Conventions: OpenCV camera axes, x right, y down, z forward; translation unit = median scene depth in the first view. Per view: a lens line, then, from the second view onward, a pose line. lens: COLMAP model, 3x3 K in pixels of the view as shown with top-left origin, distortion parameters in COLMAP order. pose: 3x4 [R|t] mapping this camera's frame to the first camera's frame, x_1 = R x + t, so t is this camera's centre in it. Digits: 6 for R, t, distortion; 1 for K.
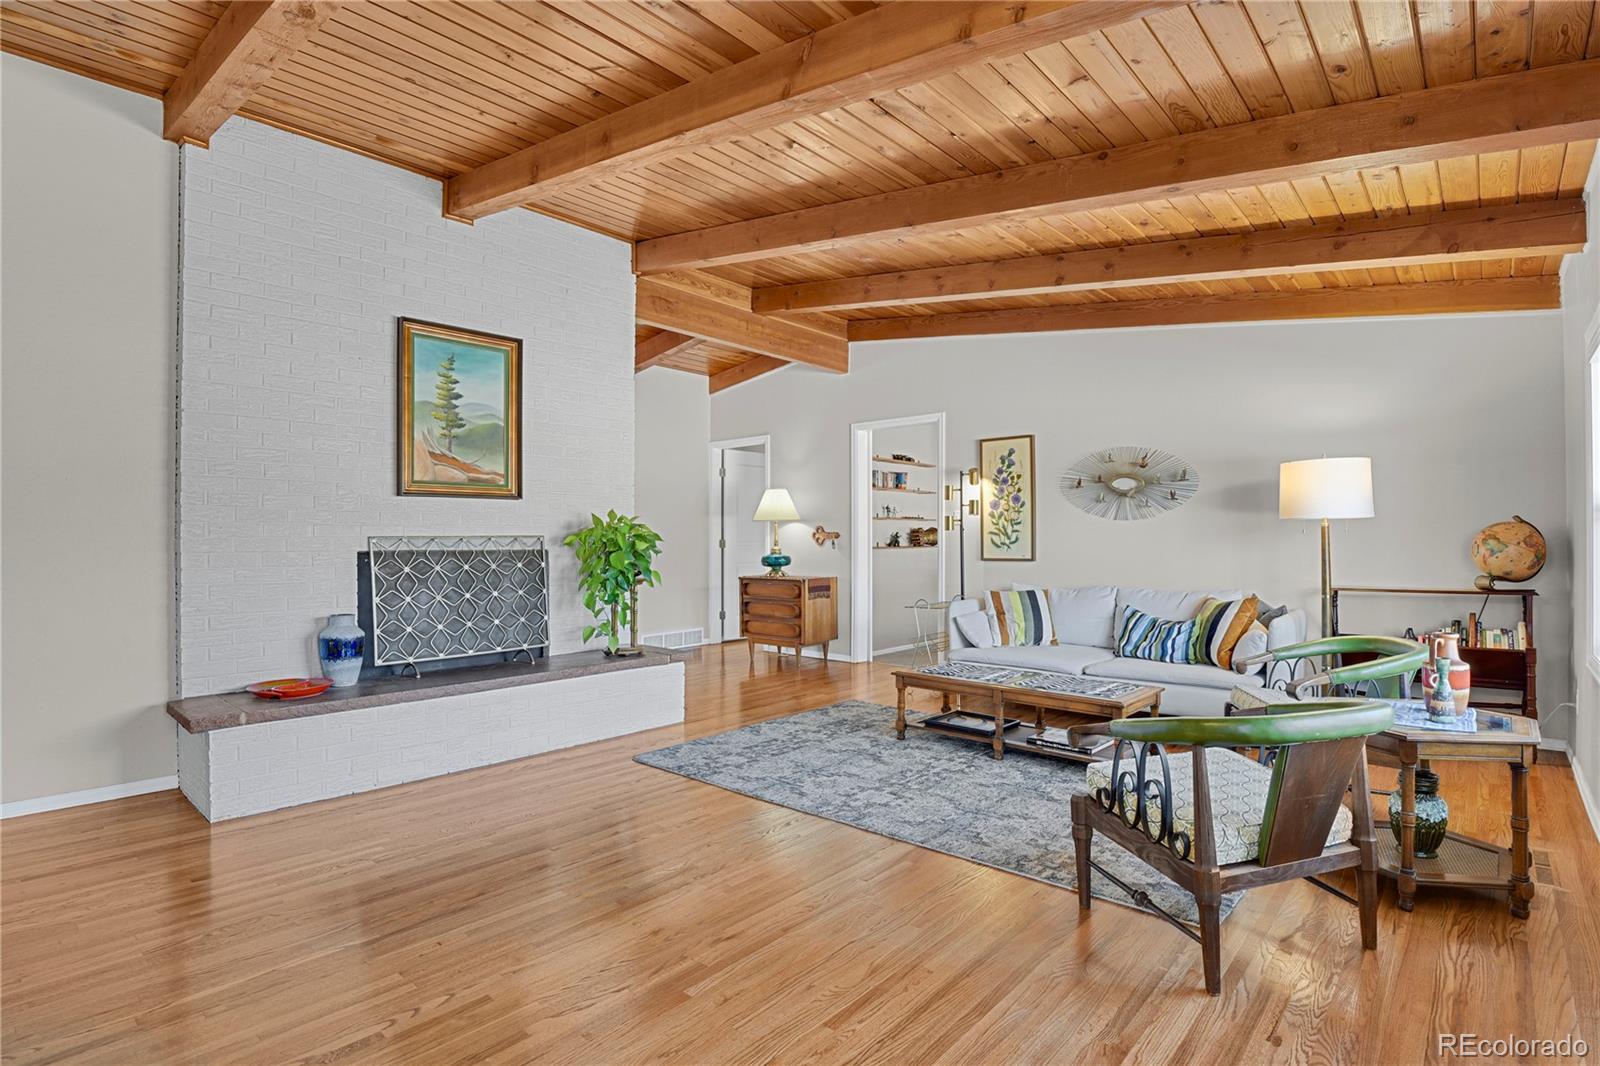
lens RADIAL K [[781.0, 0, 811.2], [0, 781.0, 532.8], [0, 0, 1]] dist [-0.019552, -0.009379]
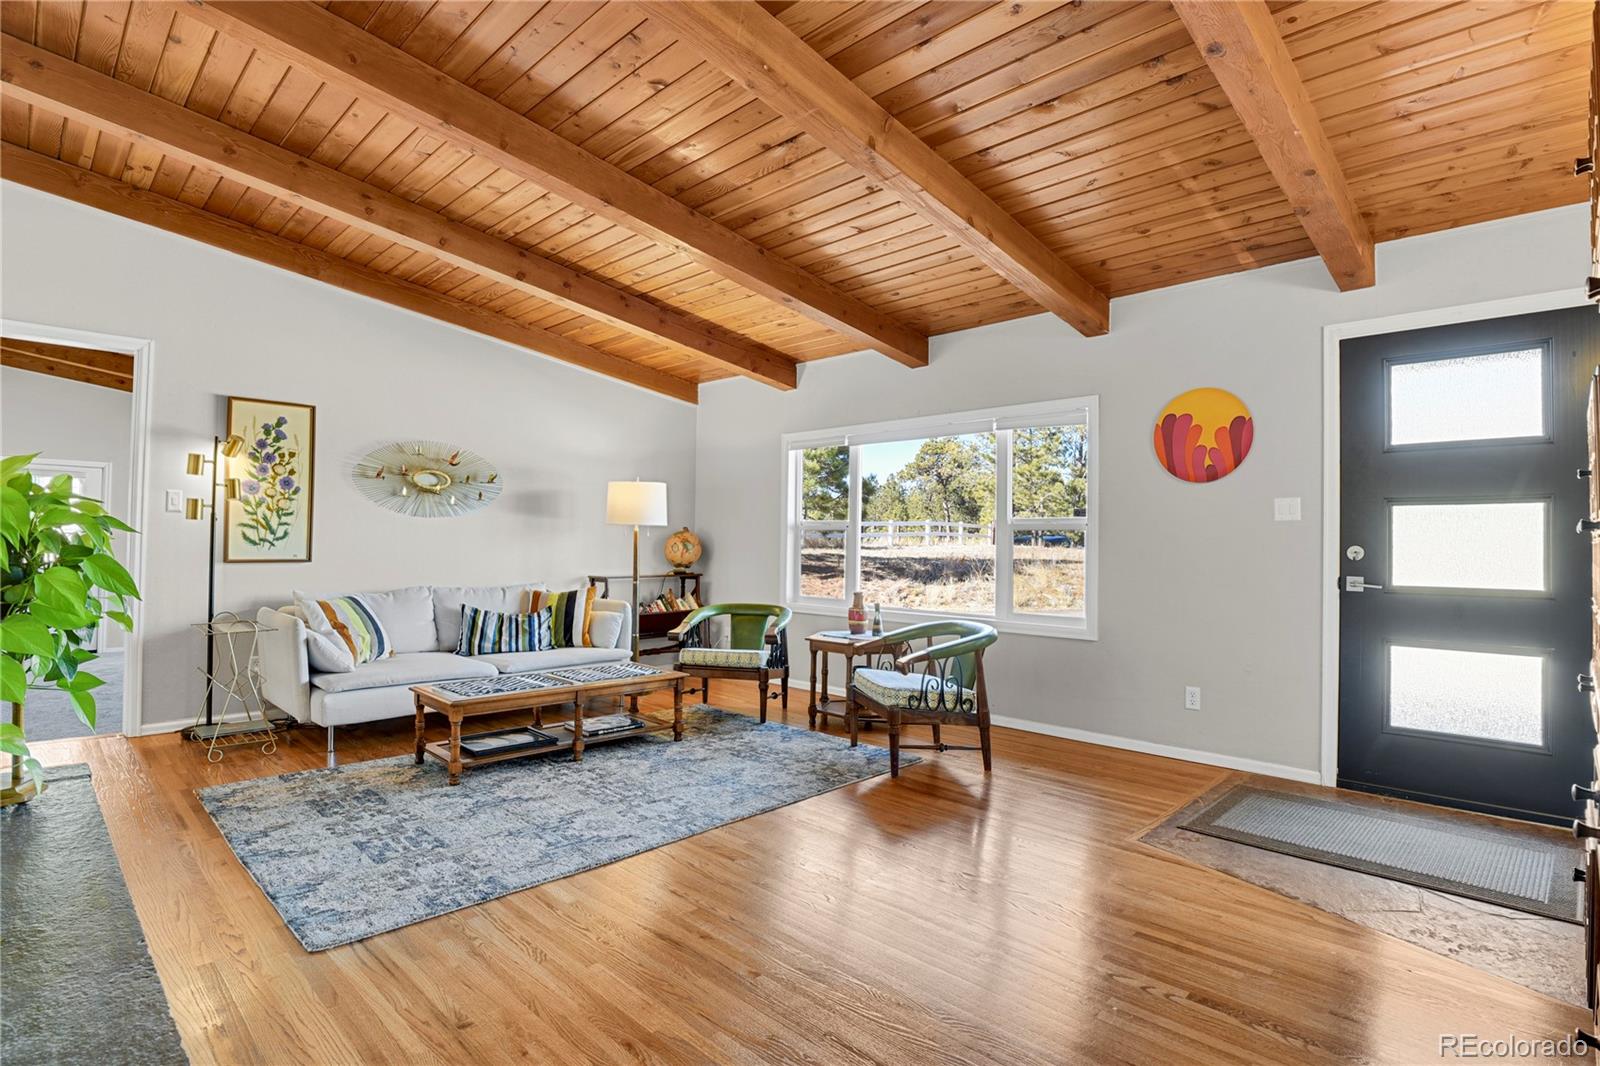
lens RADIAL K [[786.4, 0, 820.7], [0, 786.4, 536.1], [0, 0, 1]] dist [-0.025129, -0.001111]
pose [[0.041642, 0.013299, 0.999044, -0.707526], [-0.024259, 0.999630, -0.012296, 0.009314], [-0.998838, -0.023724, 0.041949, 0.621229]]
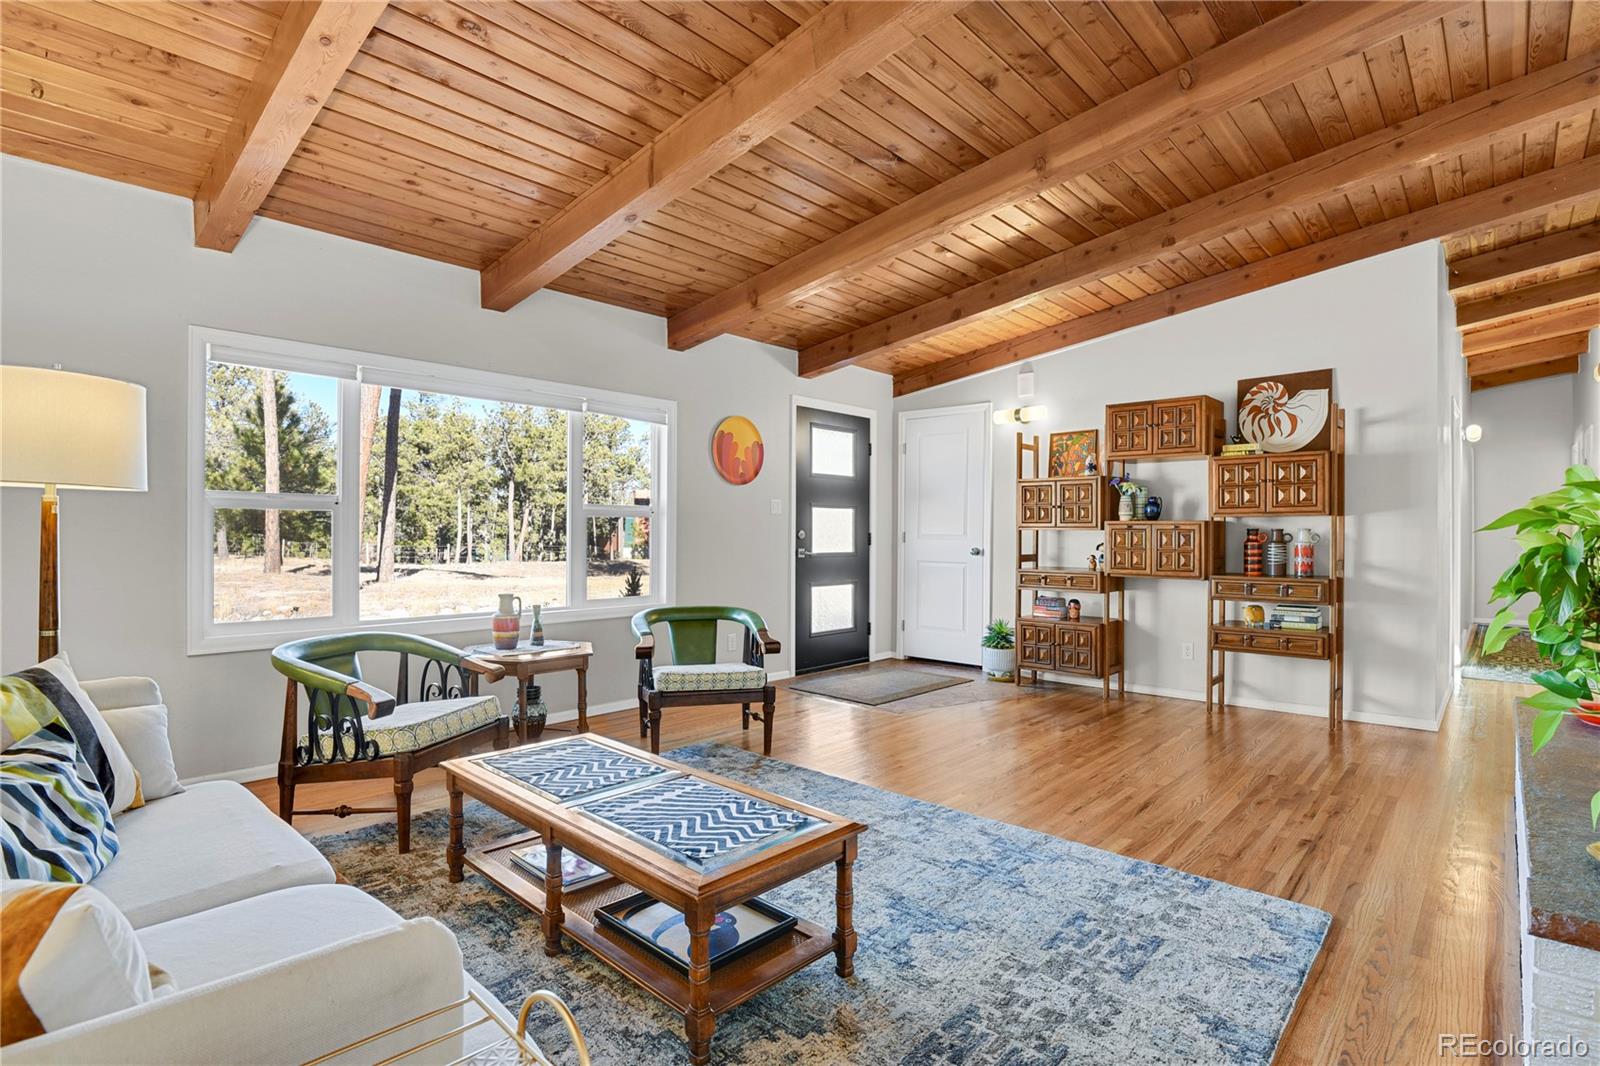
lens RADIAL K [[775.2, 0, 800.0], [0, 775.2, 533.0], [0, 0, 1]] dist [-0.020479, -0.006542]
pose [[-0.999521, -0.000971, 0.030944, 0.132196], [-0.001390, 0.999907, -0.013536, 0.019602], [-0.030928, -0.013572, -0.999429, 1.508465]]
